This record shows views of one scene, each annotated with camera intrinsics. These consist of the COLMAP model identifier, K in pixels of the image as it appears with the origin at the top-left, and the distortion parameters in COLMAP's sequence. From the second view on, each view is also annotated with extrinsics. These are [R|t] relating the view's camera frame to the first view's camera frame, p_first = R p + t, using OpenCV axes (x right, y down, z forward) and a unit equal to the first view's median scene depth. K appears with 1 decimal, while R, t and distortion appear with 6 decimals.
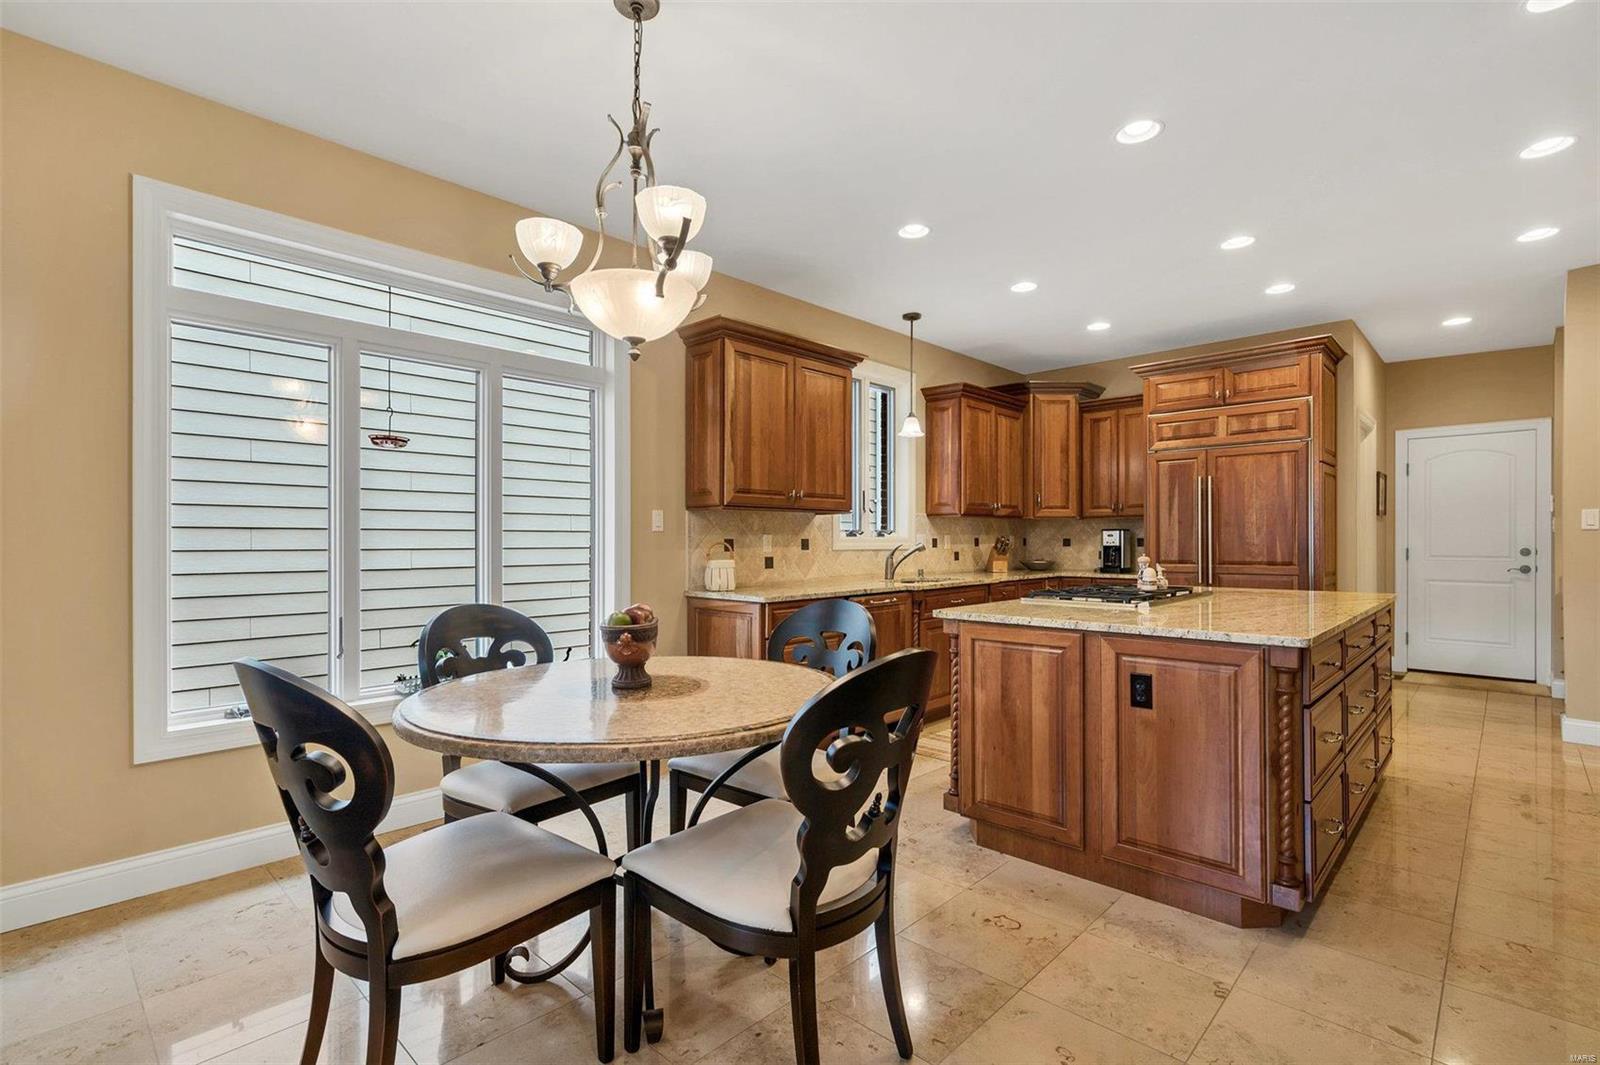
lens RADIAL K [[753.0, 0, 763.1], [0, 753.0, 540.1], [0, 0, 1]] dist [-0.005253, -0.001217]
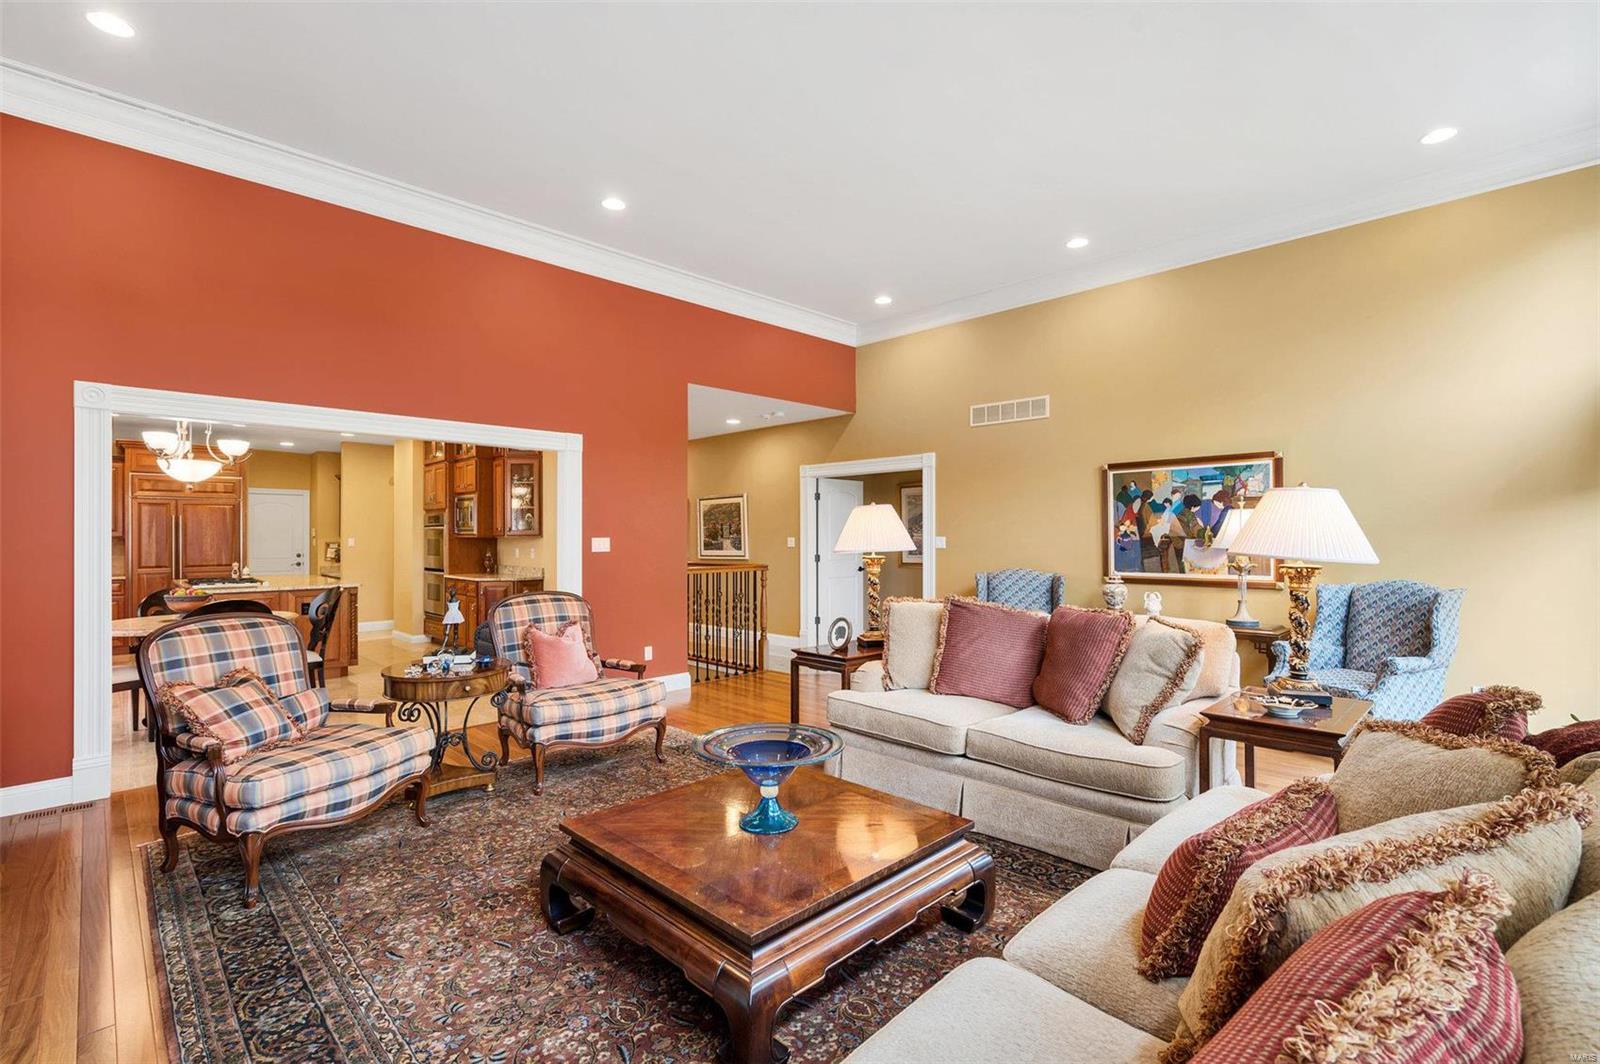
lens RADIAL K [[753.0, 0, 826.6], [0, 753.0, 530.9], [0, 0, 1]] dist [-0.005253, -0.001217]
pose [[-0.007142, 0.010814, 0.999916, -1.157694], [0.000799, 0.999941, -0.010809, -0.030894], [-0.999974, 0.000722, -0.007151, -0.467875]]
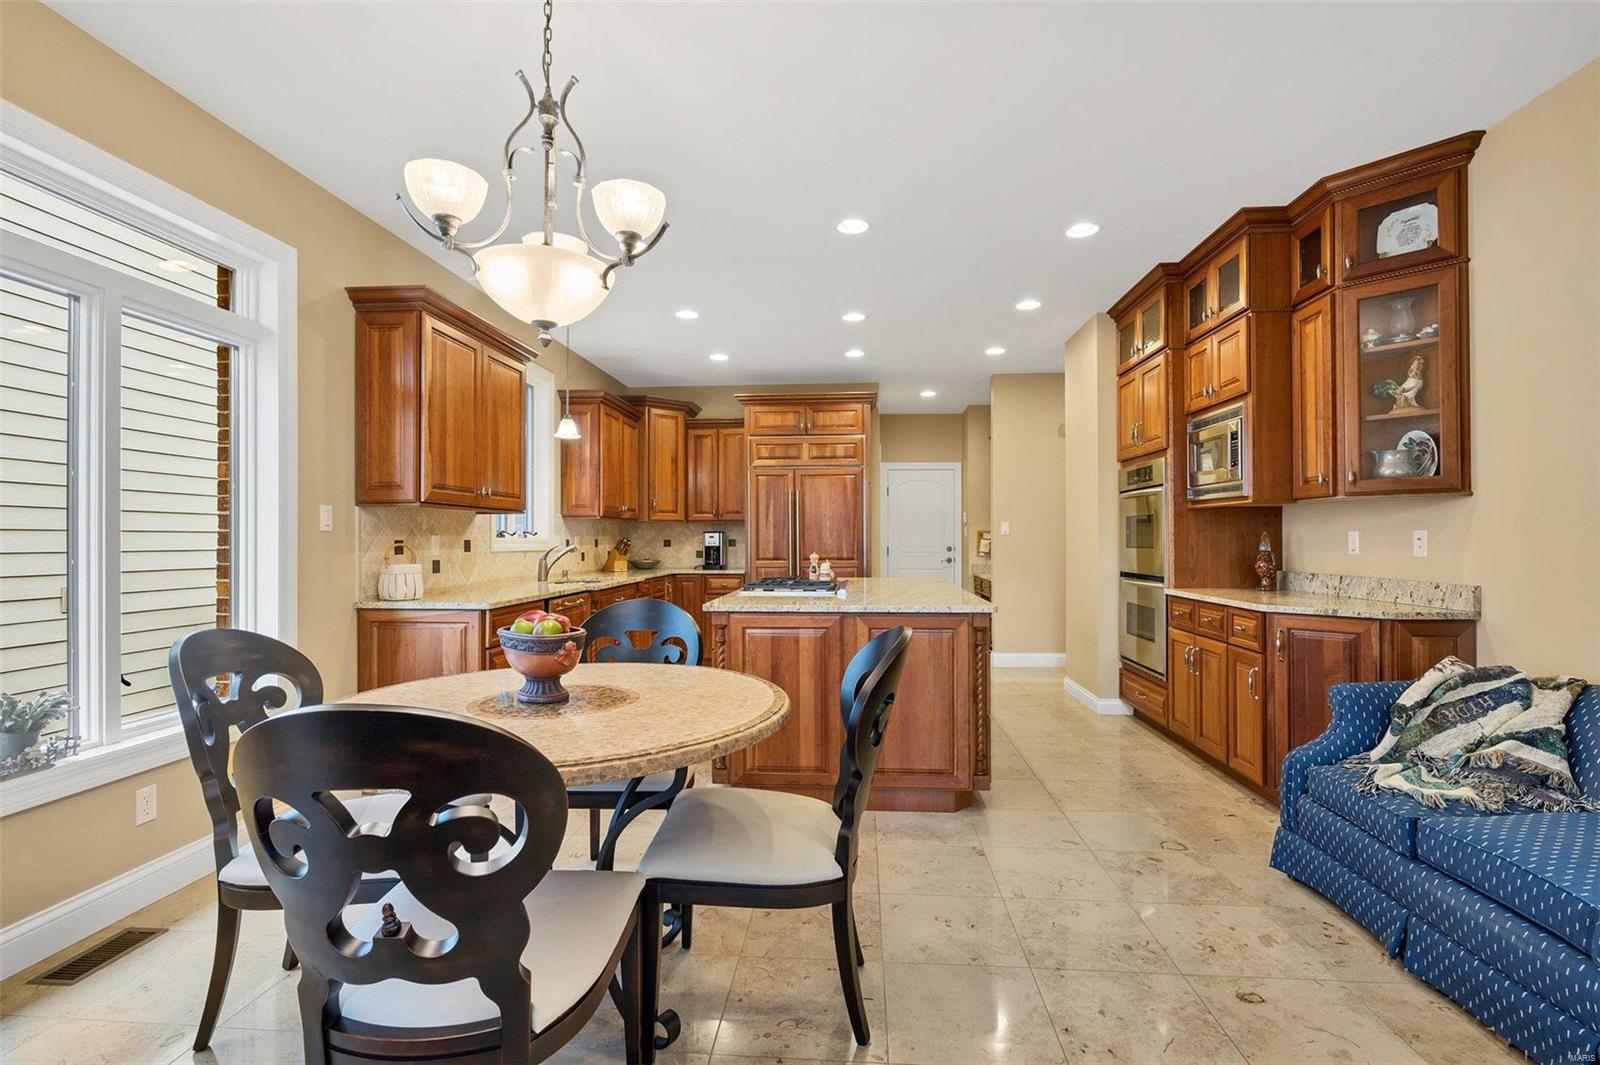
lens RADIAL K [[753.0, 0, 786.6], [0, 753.0, 536.7], [0, 0, 1]] dist [-0.005253, -0.001217]
pose [[0.766055, 0.003262, 0.642767, -0.242745], [0.000307, 0.999985, -0.005440, -0.000475], [-0.642775, 0.004365, 0.766043, 0.047269]]
